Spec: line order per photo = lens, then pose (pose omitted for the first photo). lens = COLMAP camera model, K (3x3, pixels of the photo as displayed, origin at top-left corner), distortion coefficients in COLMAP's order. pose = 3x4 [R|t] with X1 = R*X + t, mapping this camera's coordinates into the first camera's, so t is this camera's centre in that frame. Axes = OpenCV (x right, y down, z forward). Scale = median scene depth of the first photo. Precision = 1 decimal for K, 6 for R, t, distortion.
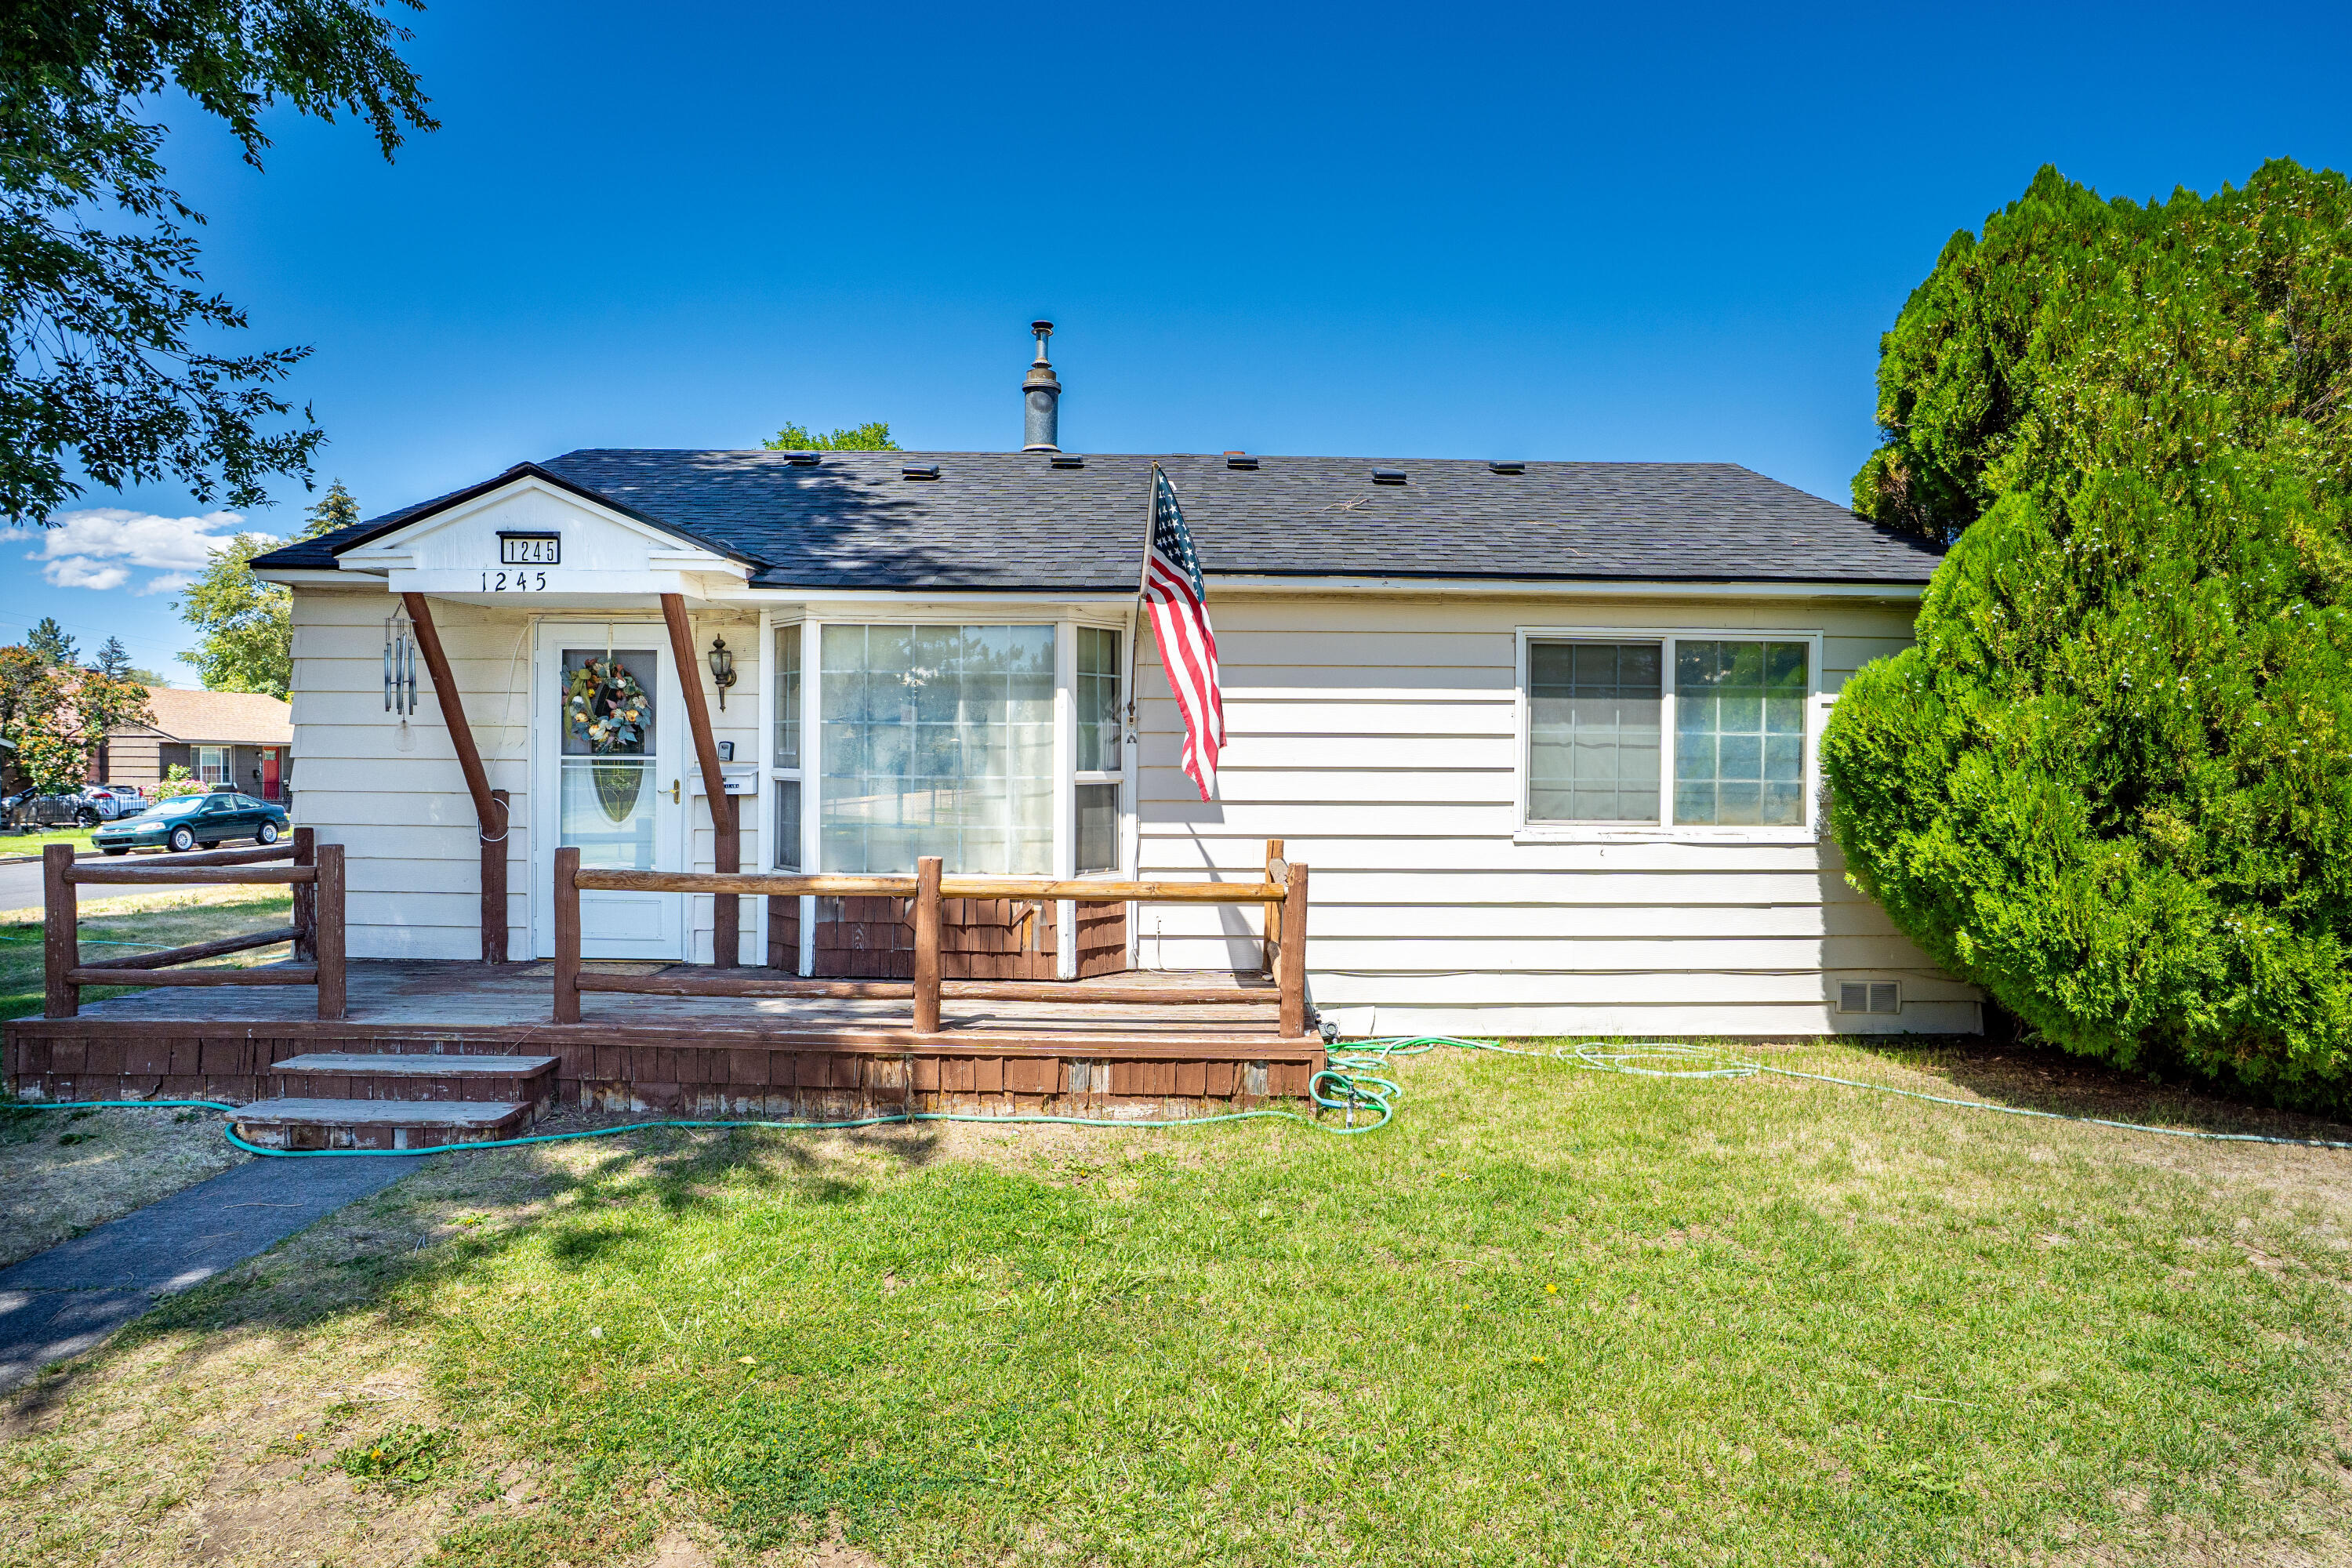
lens RADIAL K [[1213.0, 0, 1176.0], [0, 1213.0, 784.0], [0, 0, 1]] dist [-0.065214, 0.037516]
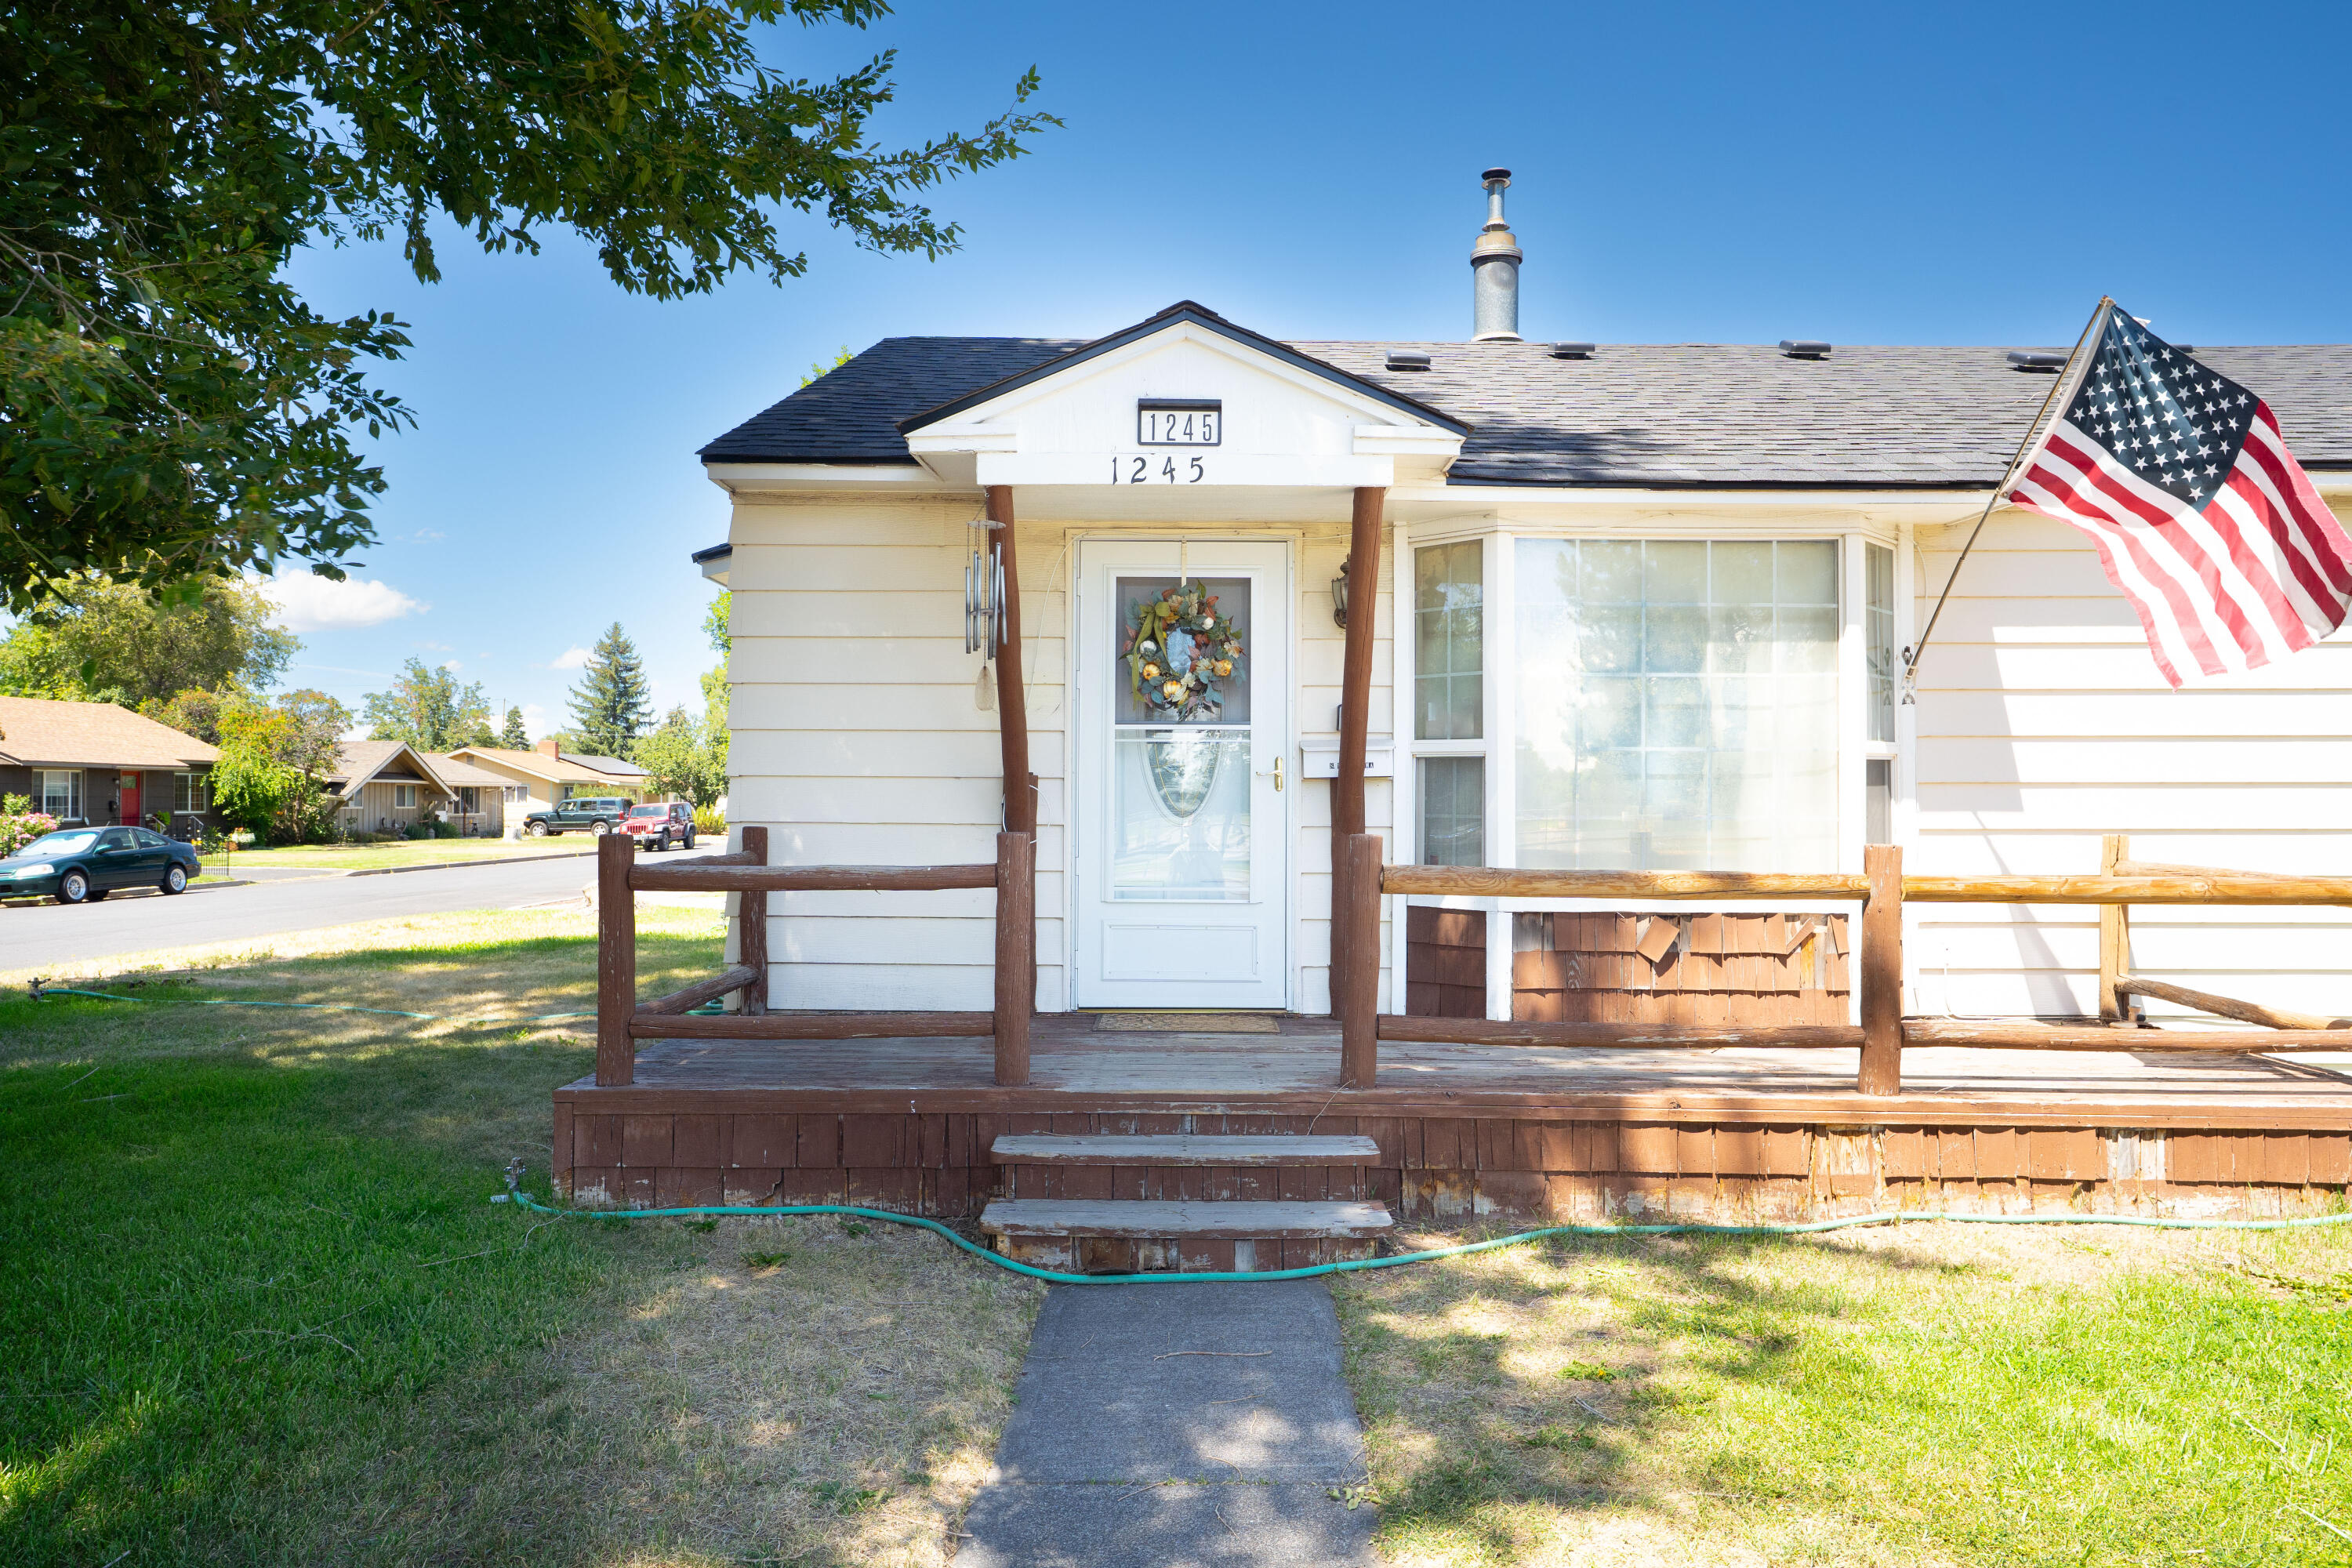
lens RADIAL K [[1525.3, 0, 1176.0], [0, 1525.3, 784.0], [0, 0, 1]] dist [-0.004871, 0.002232]
pose [[0.999954, -0.004987, -0.008211, -0.537809], [0.004773, 0.999654, -0.025867, 0.041032], [0.008337, 0.025827, 0.999632, 0.095365]]
